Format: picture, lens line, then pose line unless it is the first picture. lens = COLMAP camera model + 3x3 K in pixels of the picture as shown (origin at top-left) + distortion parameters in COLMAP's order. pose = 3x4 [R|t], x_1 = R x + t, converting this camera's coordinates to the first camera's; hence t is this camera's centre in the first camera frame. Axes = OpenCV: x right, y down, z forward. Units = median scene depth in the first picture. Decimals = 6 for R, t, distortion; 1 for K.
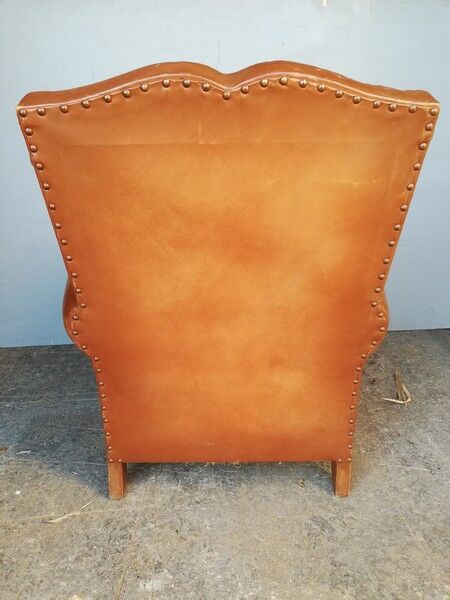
lens RADIAL K [[464.4, 0, 225.5], [0, 464.4, 299.9], [0, 0, 1]] dist [0.023617, -0.037363]
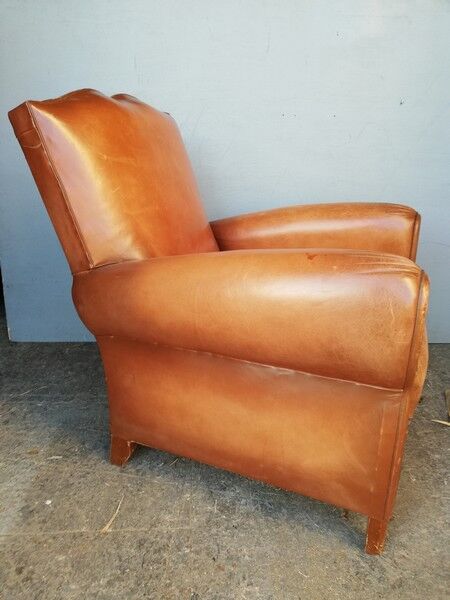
lens RADIAL K [[464.4, 0, 220.1], [0, 464.4, 299.0], [0, 0, 1]] dist [0.023617, -0.037363]
pose [[0.997170, 0.042050, -0.062328, -0.052284], [-0.041081, 0.999016, 0.016736, -0.038747], [0.062971, -0.014128, 0.997915, 0.070654]]
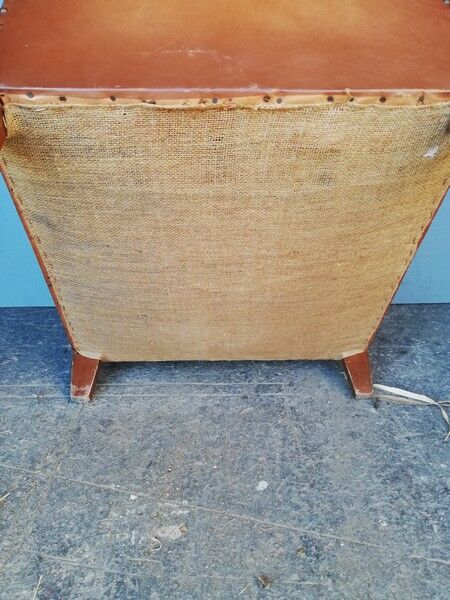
lens RADIAL K [[464.4, 0, 224.0], [0, 464.4, 297.6], [0, 0, 1]] dist [0.023617, -0.037363]
pose [[0.998385, 0.034110, -0.045427, 0.140735], [-0.029940, 0.995535, 0.089518, 0.006719], [0.048278, -0.088013, 0.994949, 0.536759]]
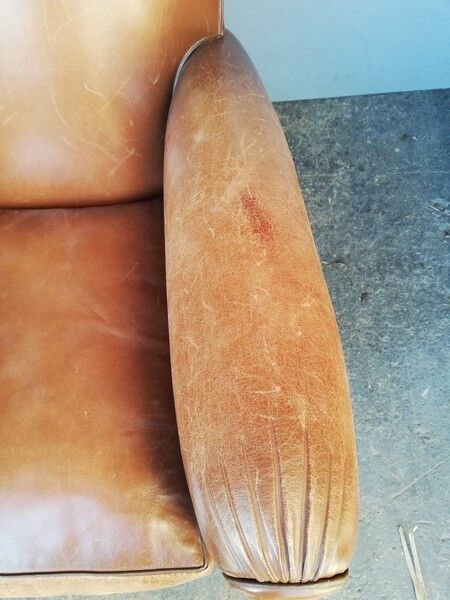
lens RADIAL K [[464.4, 0, 225.5], [0, 464.4, 316.6], [0, 0, 1]] dist [0.023617, -0.037363]
pose [[0.999913, 0.012522, -0.004172, 0.298126], [-0.004676, 0.631633, 0.775253, -0.445130], [0.012343, -0.775166, 0.631637, 0.696677]]
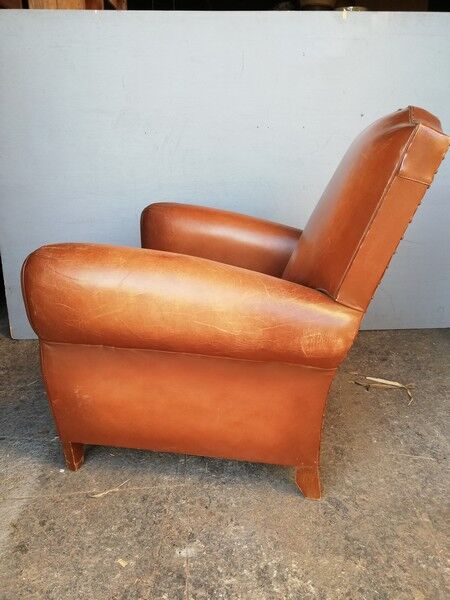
lens RADIAL K [[464.4, 0, 224.4], [0, 464.4, 302.1], [0, 0, 1]] dist [0.023617, -0.037363]
pose [[0.999623, 0.013916, -0.023658, -0.038777], [-0.013449, 0.999713, 0.019820, -0.017871], [0.023927, -0.019494, 0.999524, -0.101203]]
